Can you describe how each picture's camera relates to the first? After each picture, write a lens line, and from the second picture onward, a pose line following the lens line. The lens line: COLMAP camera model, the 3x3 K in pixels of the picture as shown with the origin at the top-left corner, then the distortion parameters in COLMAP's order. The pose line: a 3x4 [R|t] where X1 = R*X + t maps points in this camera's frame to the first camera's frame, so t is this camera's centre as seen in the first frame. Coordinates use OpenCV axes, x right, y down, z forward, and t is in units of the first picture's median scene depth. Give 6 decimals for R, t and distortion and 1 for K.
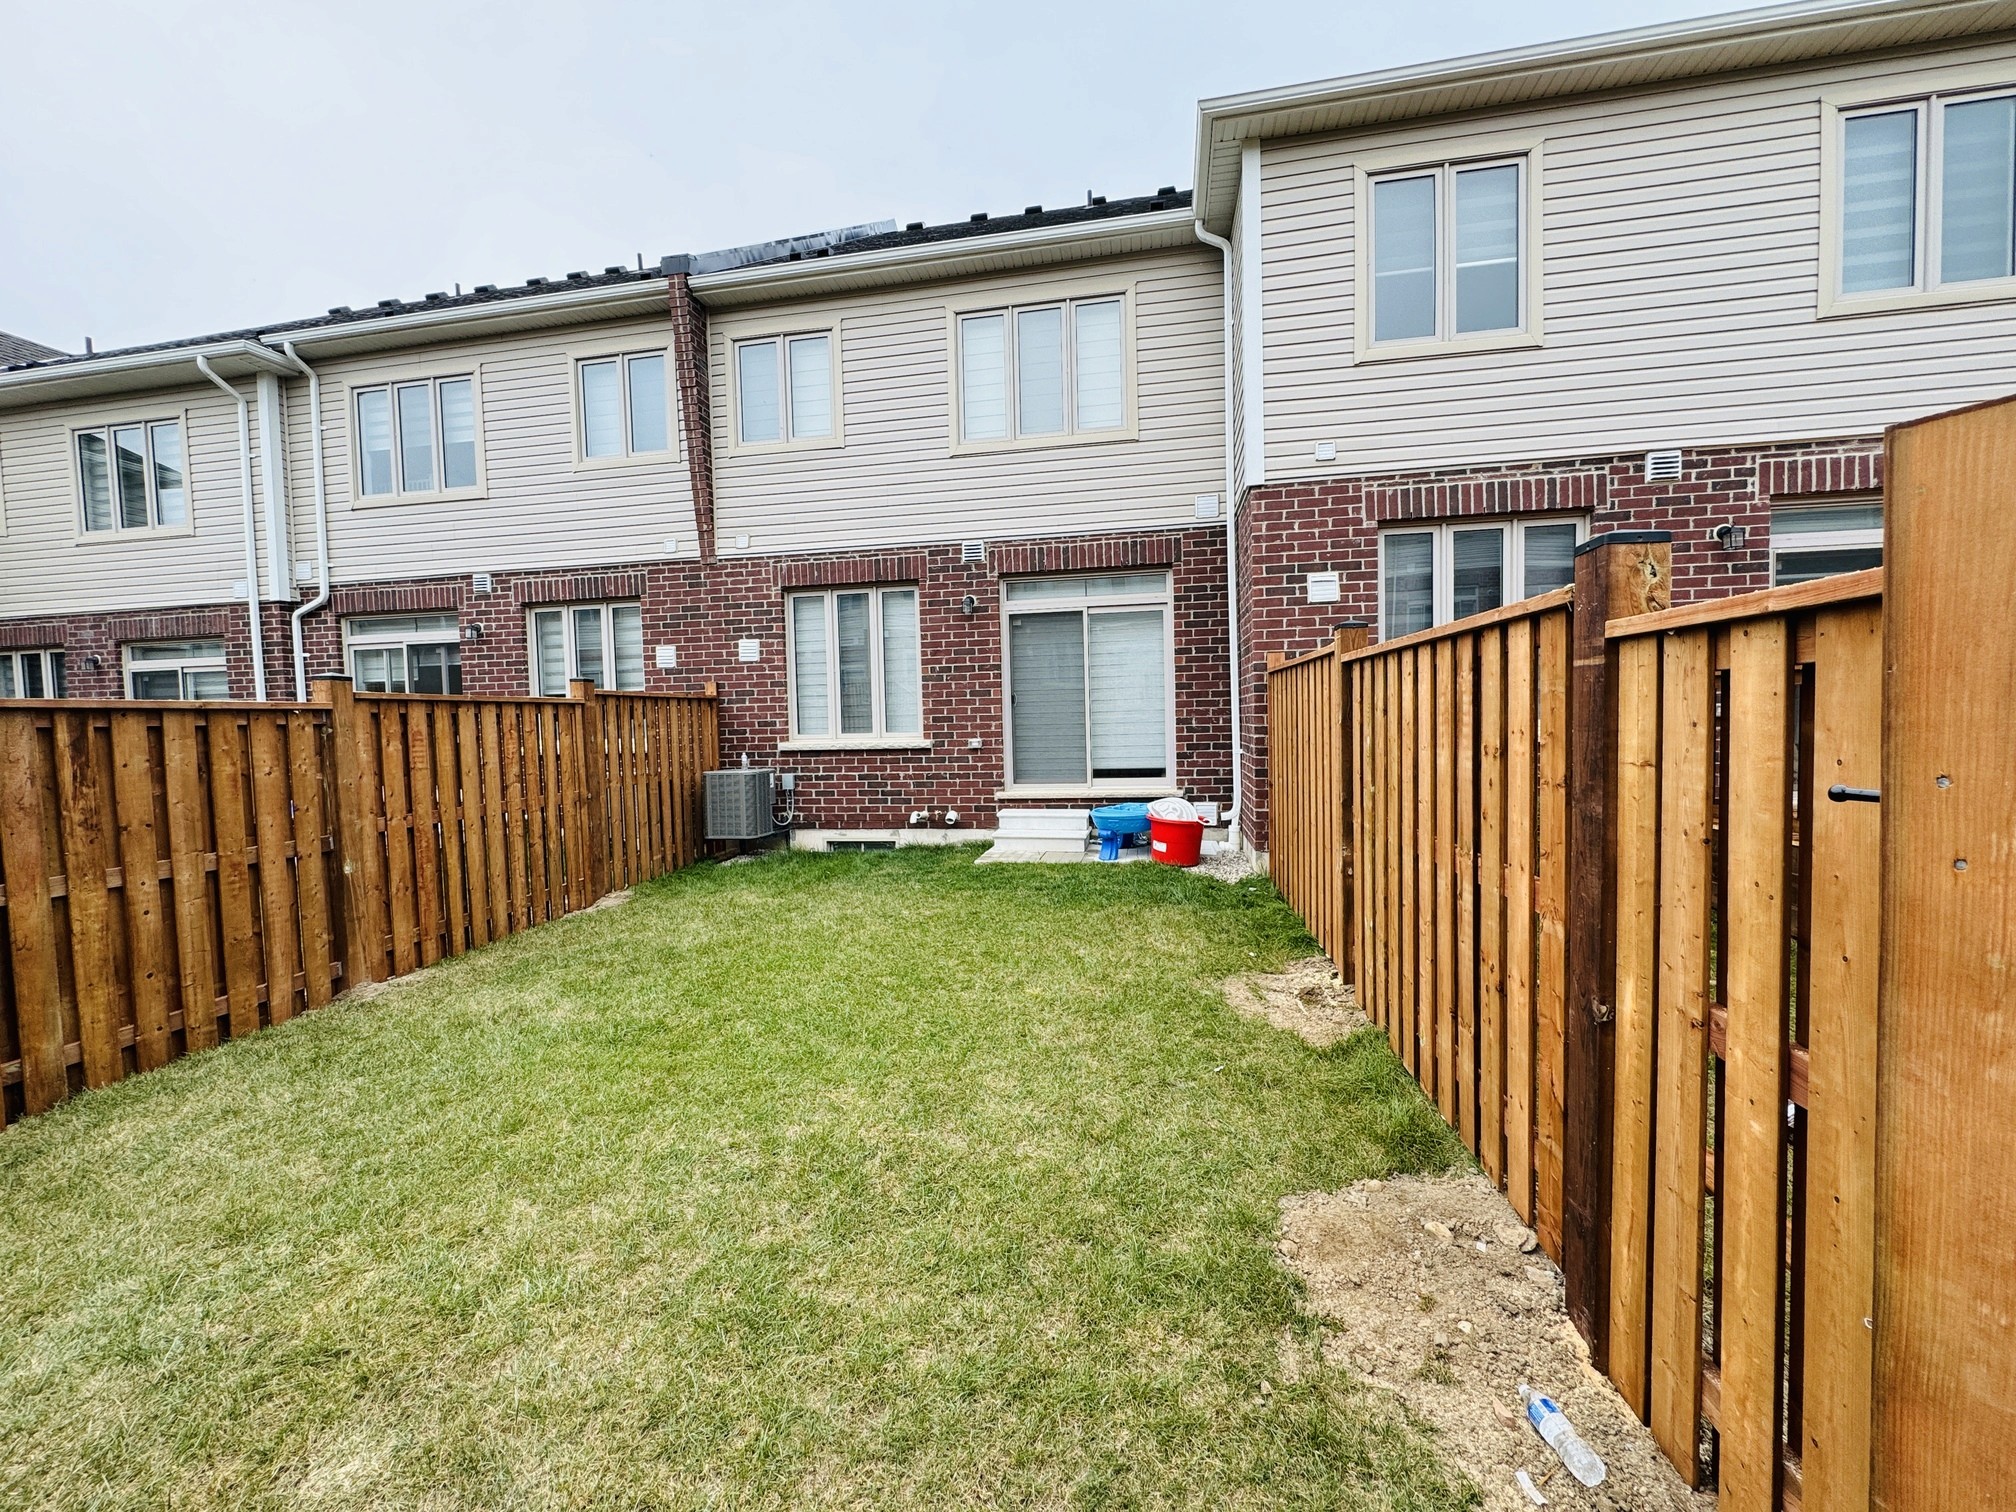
lens RADIAL K [[804.3, 0, 1002.9], [0, 804.3, 755.3], [0, 0, 1]] dist [0.000874, 0.000238]
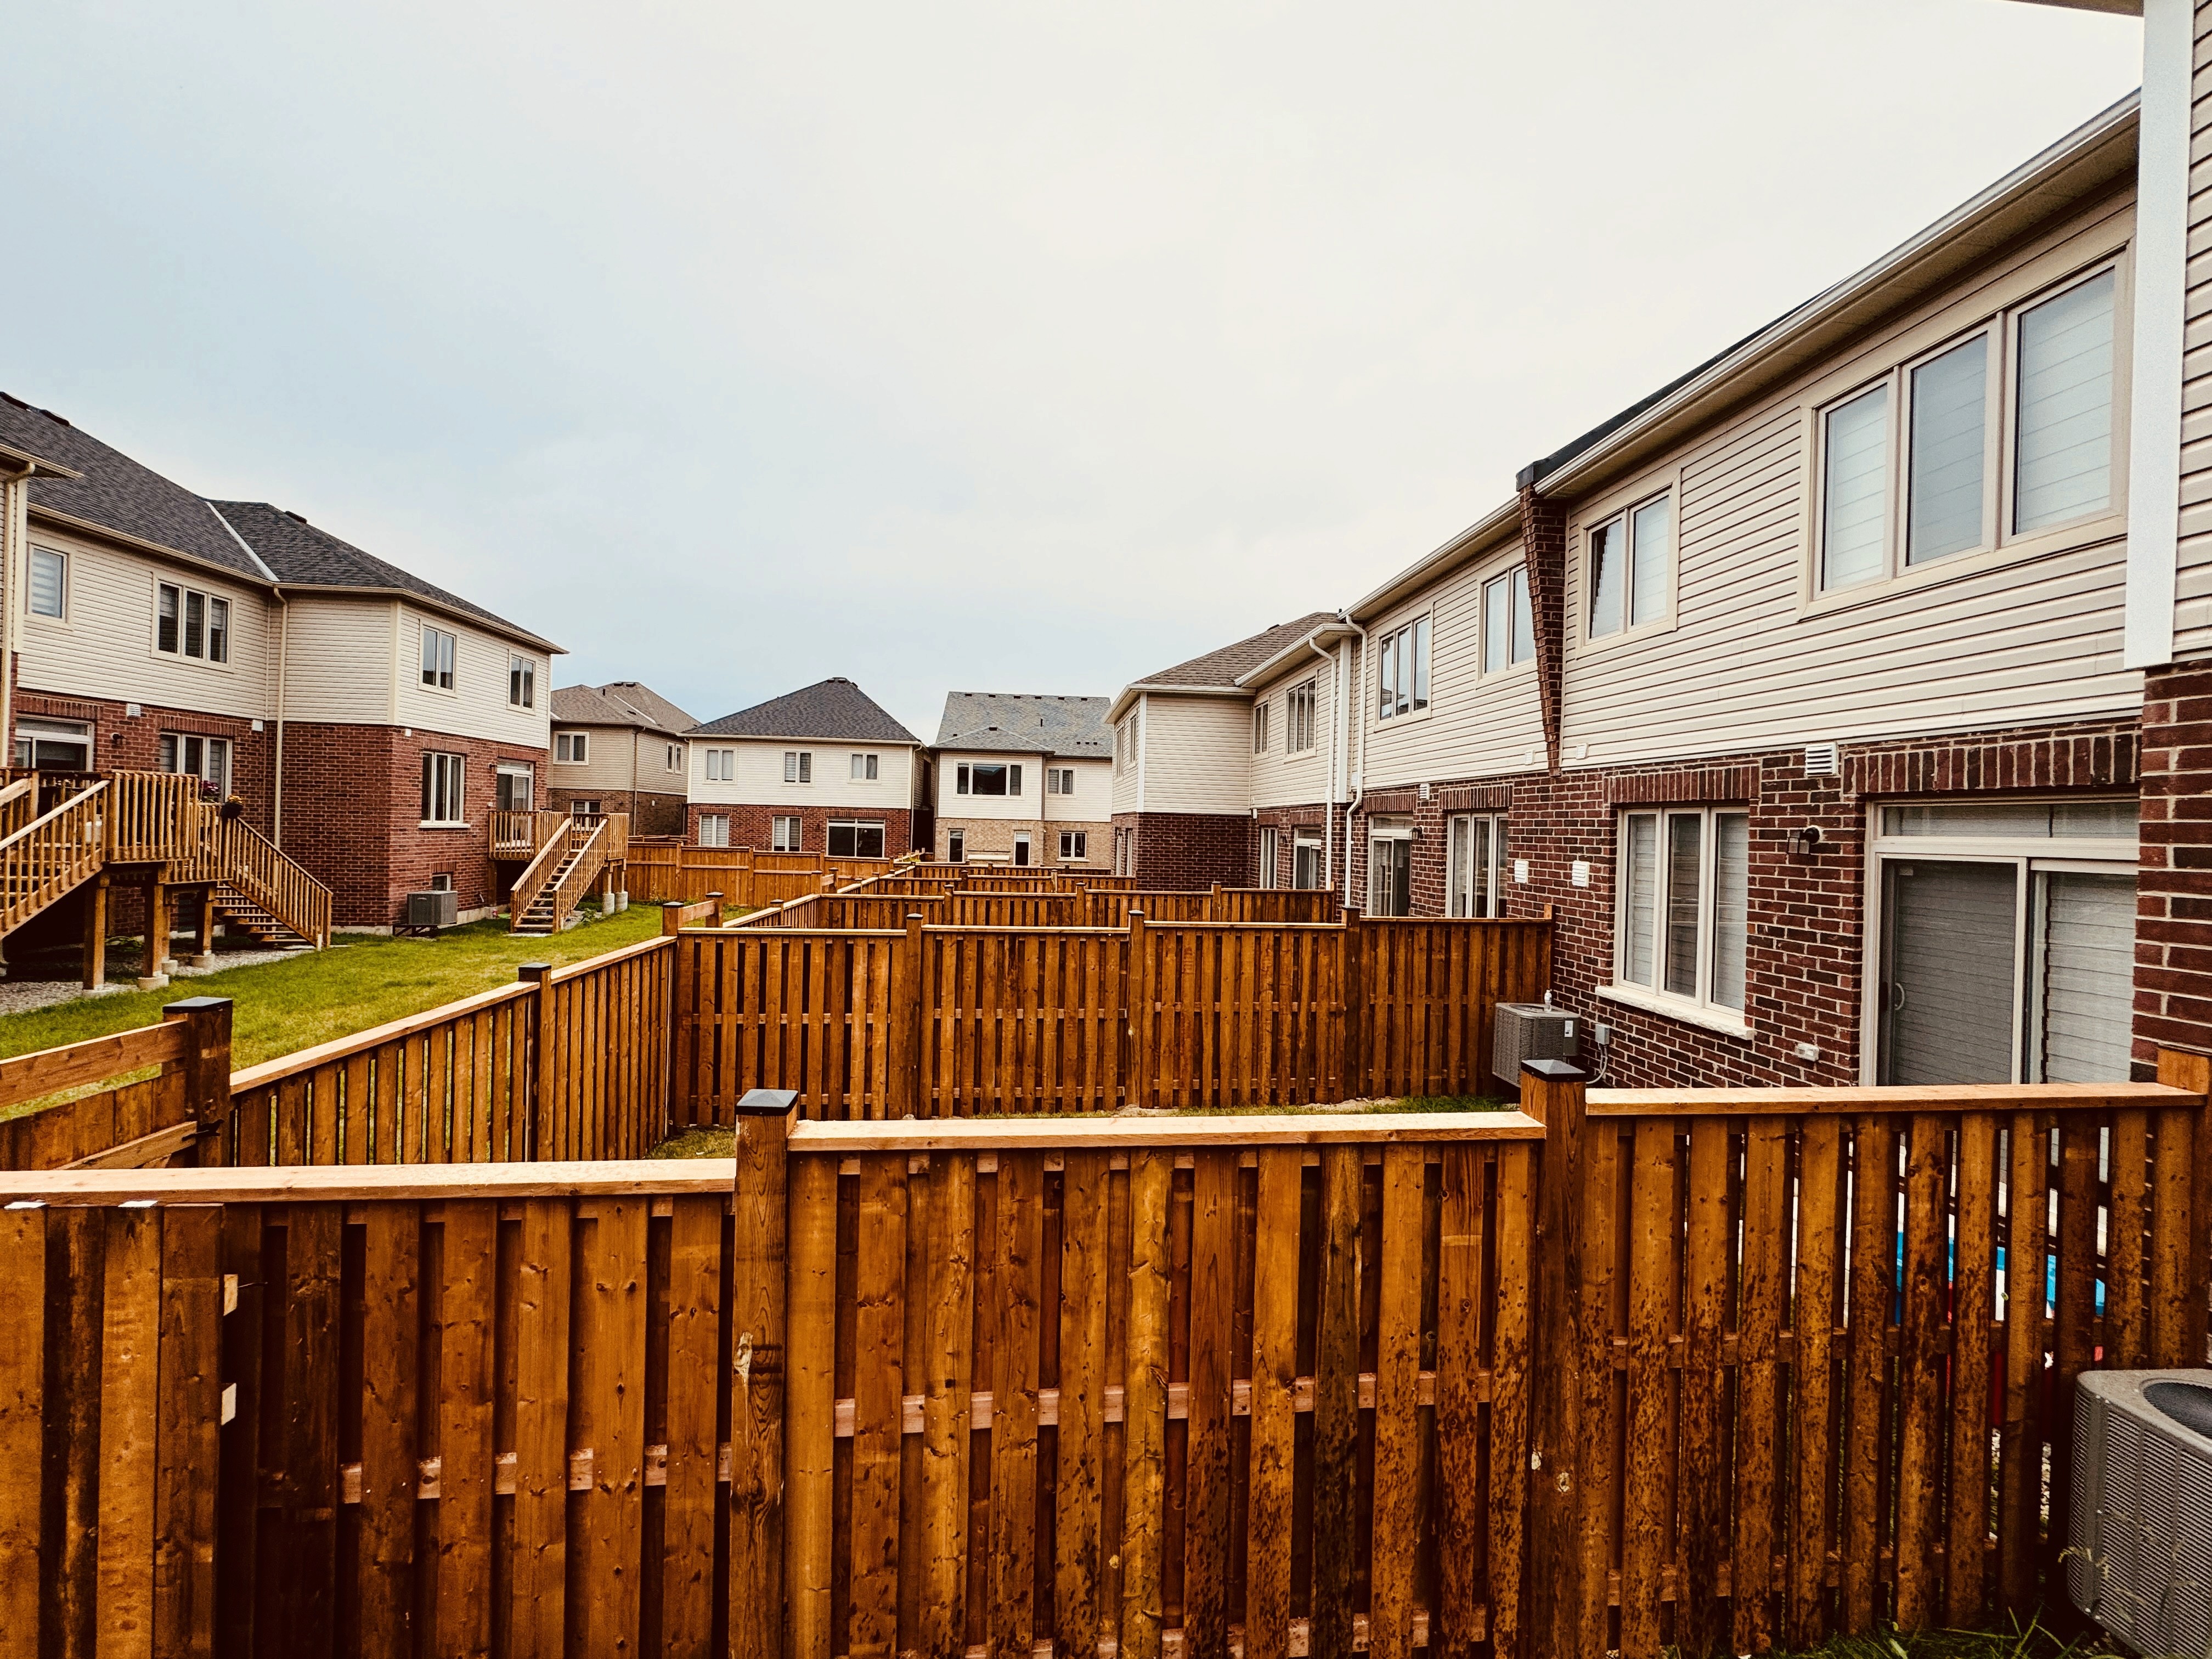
lens RADIAL K [[882.5, 0, 1100.4], [0, 882.5, 828.8], [0, 0, 1]] dist [0.000874, 0.000238]
pose [[0.271211, 0.034571, -0.961899, 0.485820], [-0.072774, 0.997231, 0.015322, -0.162490], [0.959765, 0.065846, 0.272976, 0.240031]]
